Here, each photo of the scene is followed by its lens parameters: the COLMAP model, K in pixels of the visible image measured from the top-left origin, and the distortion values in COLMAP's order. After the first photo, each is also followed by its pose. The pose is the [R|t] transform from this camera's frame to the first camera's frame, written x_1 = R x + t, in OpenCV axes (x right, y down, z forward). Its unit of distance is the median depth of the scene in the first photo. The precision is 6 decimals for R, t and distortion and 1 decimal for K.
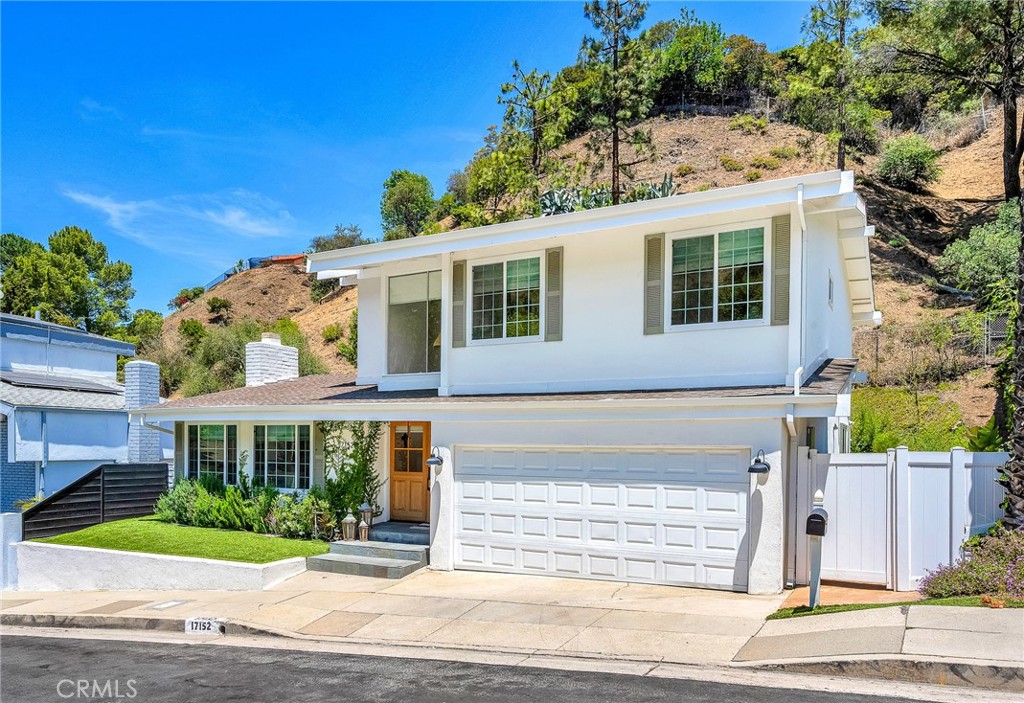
lens RADIAL K [[724.6, 0, 512.0], [0, 724.6, 351.5], [0, 0, 1]] dist [-0.002506, -0.000419]
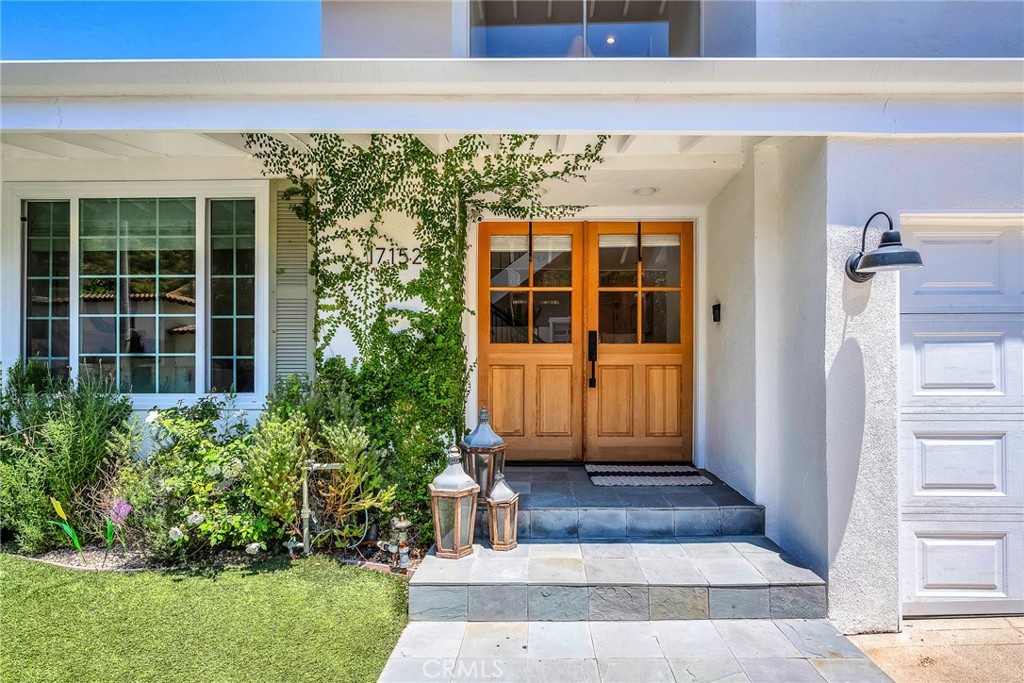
lens RADIAL K [[455.0, 0, 509.8], [0, 455.0, 345.3], [0, 0, 1]] dist [0.000550, 0.000416]
pose [[0.897387, 0.018211, 0.440868, -0.271021], [-0.041854, 0.998156, 0.043964, 0.157498], [-0.439255, -0.057905, 0.896495, 0.779744]]
